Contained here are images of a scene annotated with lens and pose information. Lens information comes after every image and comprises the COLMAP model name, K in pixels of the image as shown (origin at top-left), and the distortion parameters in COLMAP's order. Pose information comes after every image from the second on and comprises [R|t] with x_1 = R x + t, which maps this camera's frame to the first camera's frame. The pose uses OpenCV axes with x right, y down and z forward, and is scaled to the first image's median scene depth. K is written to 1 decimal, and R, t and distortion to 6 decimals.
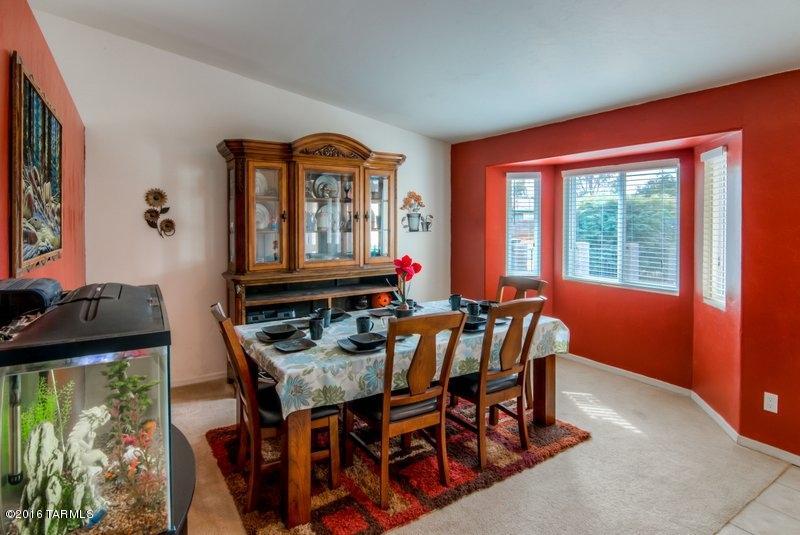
lens RADIAL K [[434.8, 0, 425.7], [0, 434.8, 221.9], [0, 0, 1]] dist [0.000218, -0.007384]
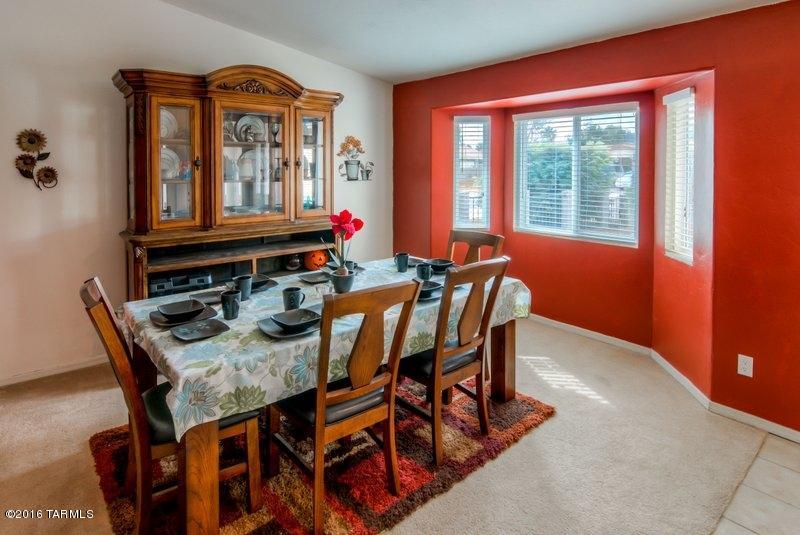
lens RADIAL K [[434.8, 0, 406.8], [0, 434.8, 175.0], [0, 0, 1]] dist [0.000218, -0.007384]
pose [[0.994928, -0.002709, 0.100554, -0.008582], [0.001472, 0.999922, 0.012373, -0.000286], [-0.100580, -0.012162, 0.994855, 0.130813]]
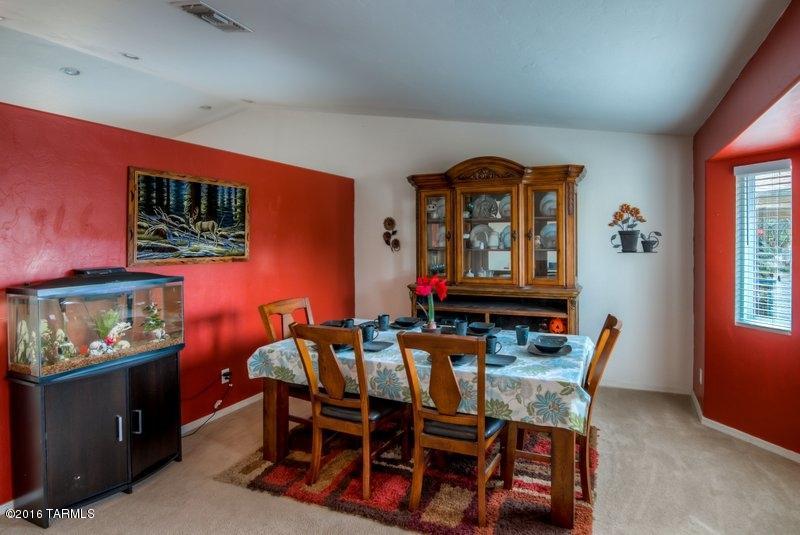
lens RADIAL K [[434.8, 0, 475.9], [0, 434.8, 233.4], [0, 0, 1]] dist [0.000218, -0.007384]
pose [[0.580360, -0.011796, -0.814275, 0.693923], [0.001743, 0.999911, -0.013242, -0.004599], [0.814358, 0.006266, 0.580329, 0.411826]]
